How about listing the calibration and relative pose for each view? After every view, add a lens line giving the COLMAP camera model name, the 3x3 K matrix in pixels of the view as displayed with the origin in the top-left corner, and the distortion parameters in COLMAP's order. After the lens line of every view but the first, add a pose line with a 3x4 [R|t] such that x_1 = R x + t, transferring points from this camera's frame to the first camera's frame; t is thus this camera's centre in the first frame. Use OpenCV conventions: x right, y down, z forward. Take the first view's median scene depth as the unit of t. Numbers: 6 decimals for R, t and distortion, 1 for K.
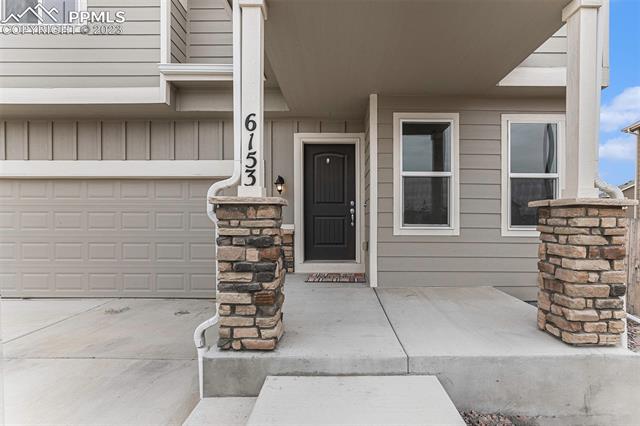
lens RADIAL K [[308.7, 0, 322.3], [0, 308.7, 221.1], [0, 0, 1]] dist [0.000539, -0.000023]
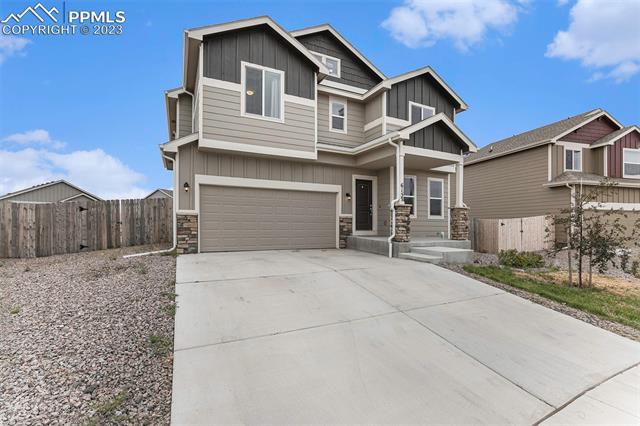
lens RADIAL K [[294.0, 0, 320.0], [0, 294.0, 213.0], [0, 0, 1]] dist [0.000056, 0.000004]
pose [[0.896516, 0.021121, 0.442507, -1.455840], [-0.007259, 0.999429, -0.032997, 0.086830], [-0.442951, 0.026370, 0.896158, -0.966535]]
